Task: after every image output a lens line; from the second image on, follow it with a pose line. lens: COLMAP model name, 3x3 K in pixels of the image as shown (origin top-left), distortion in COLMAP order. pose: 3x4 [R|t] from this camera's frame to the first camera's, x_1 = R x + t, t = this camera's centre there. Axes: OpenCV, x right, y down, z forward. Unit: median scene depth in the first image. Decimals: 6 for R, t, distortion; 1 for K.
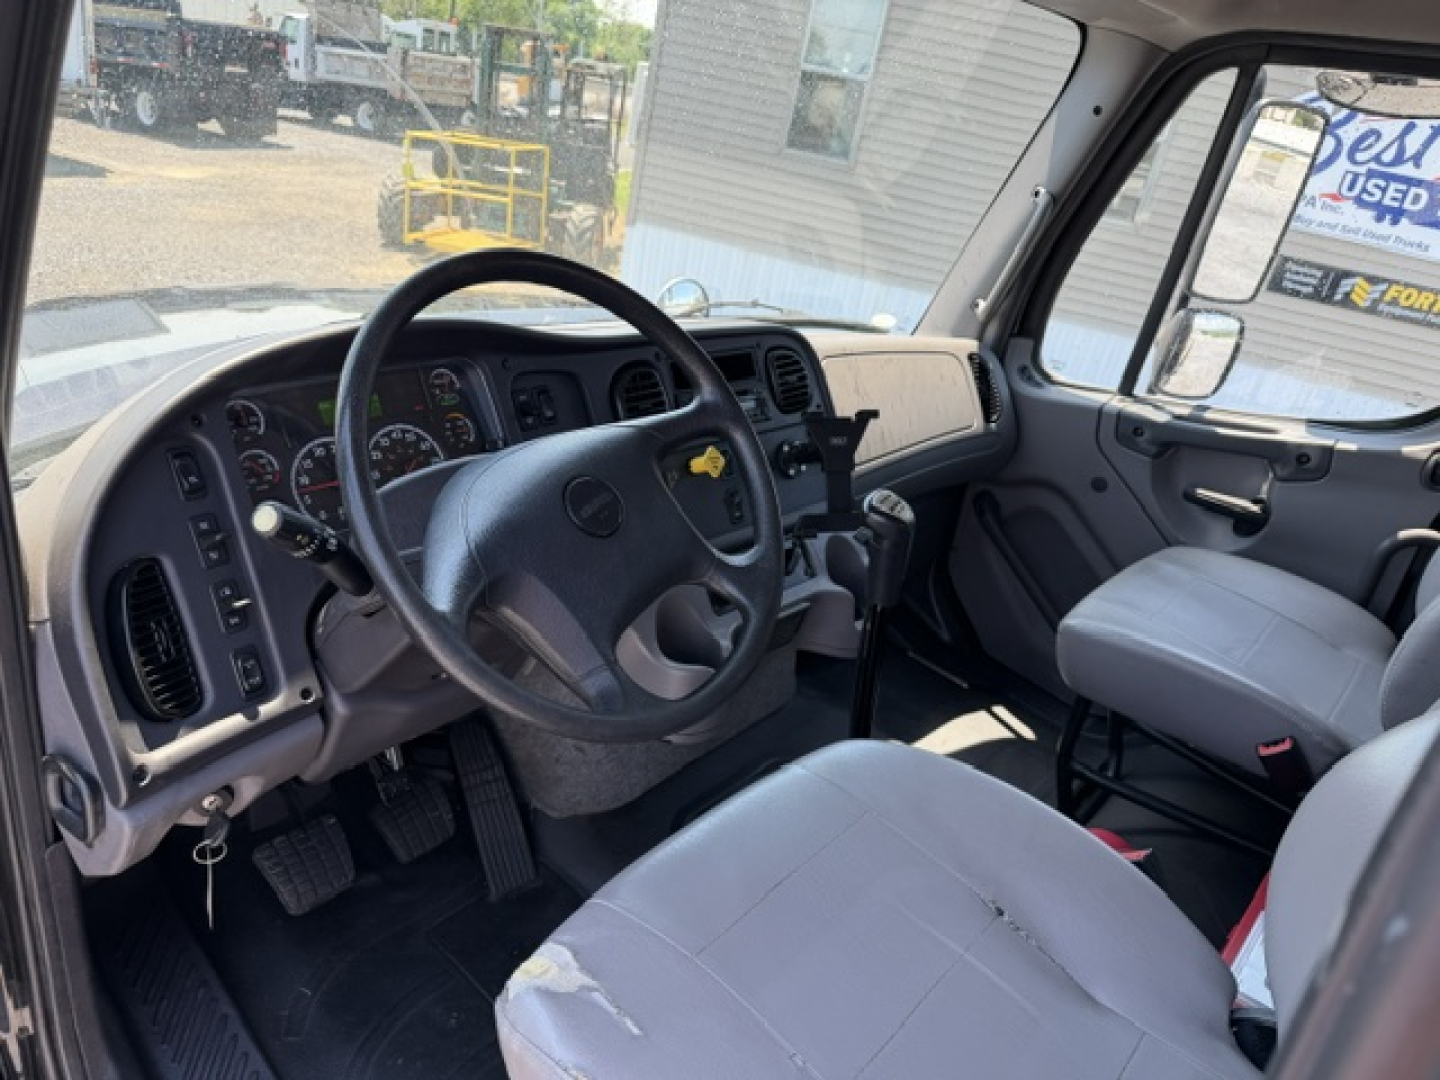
lens RADIAL K [[1030.7, 0, 720.0], [0, 1030.7, 540.0], [0, 0, 1]] dist [-0.005166, -0.002198]
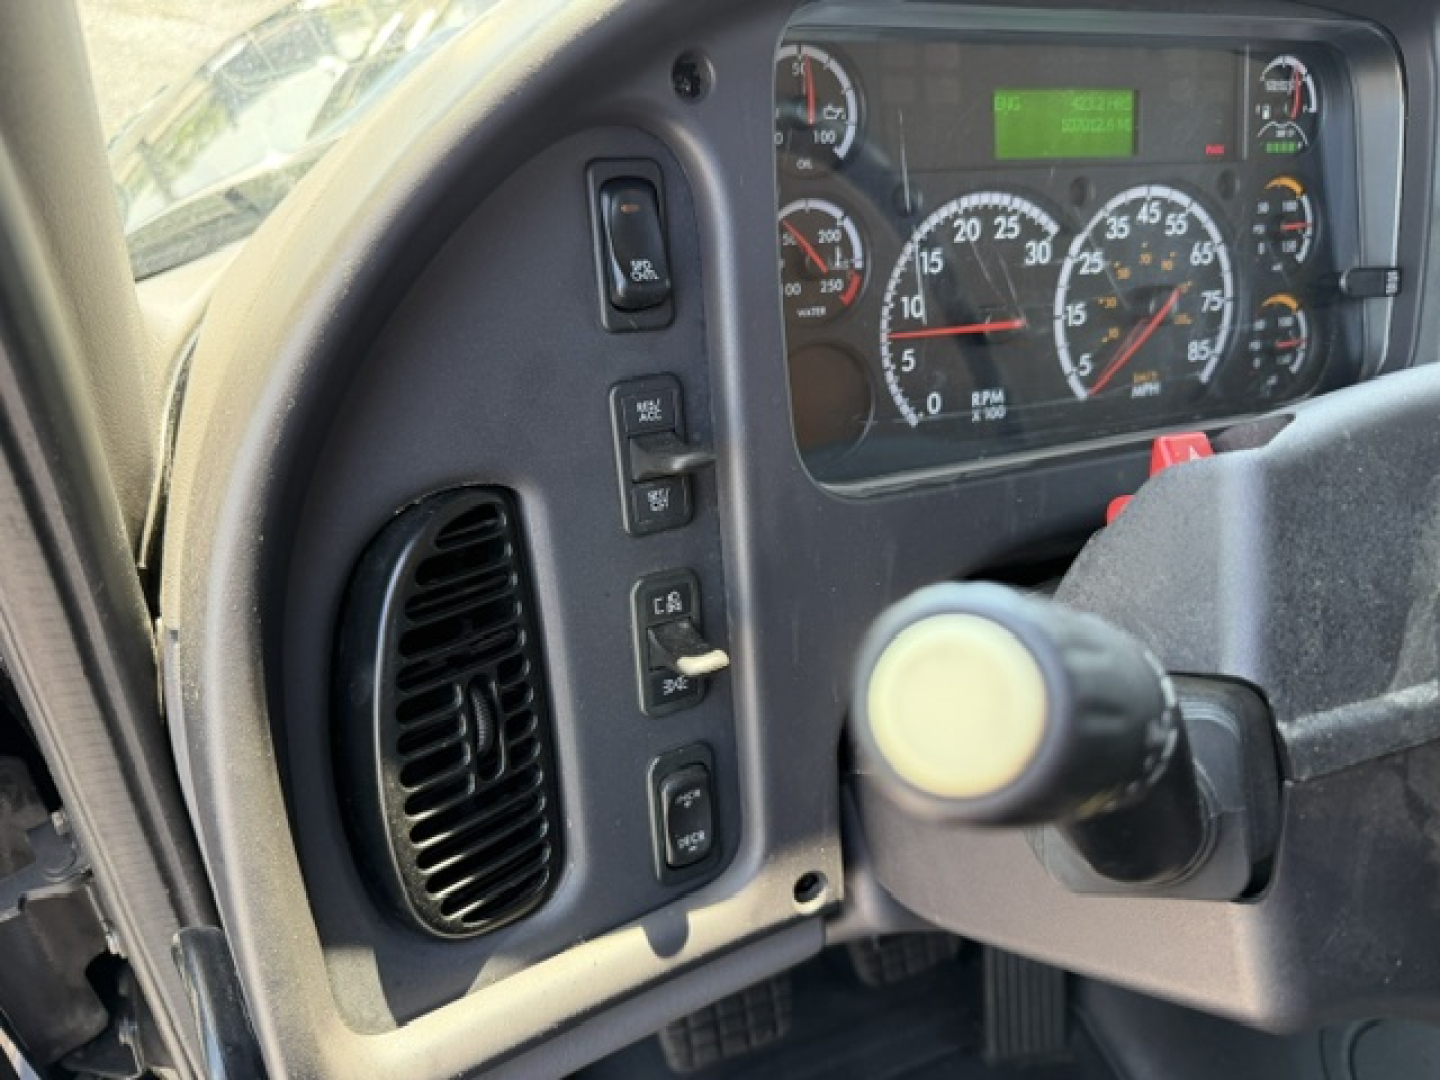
lens RADIAL K [[1001.8, 0, 720.0], [0, 1001.8, 540.0], [0, 0, 1]] dist [0.068441, -0.089932]
pose [[0.891563, 0.281758, -0.354582, -0.344234], [-0.198255, 0.946723, 0.253790, -0.061601], [0.407198, -0.155972, 0.899923, 0.691432]]
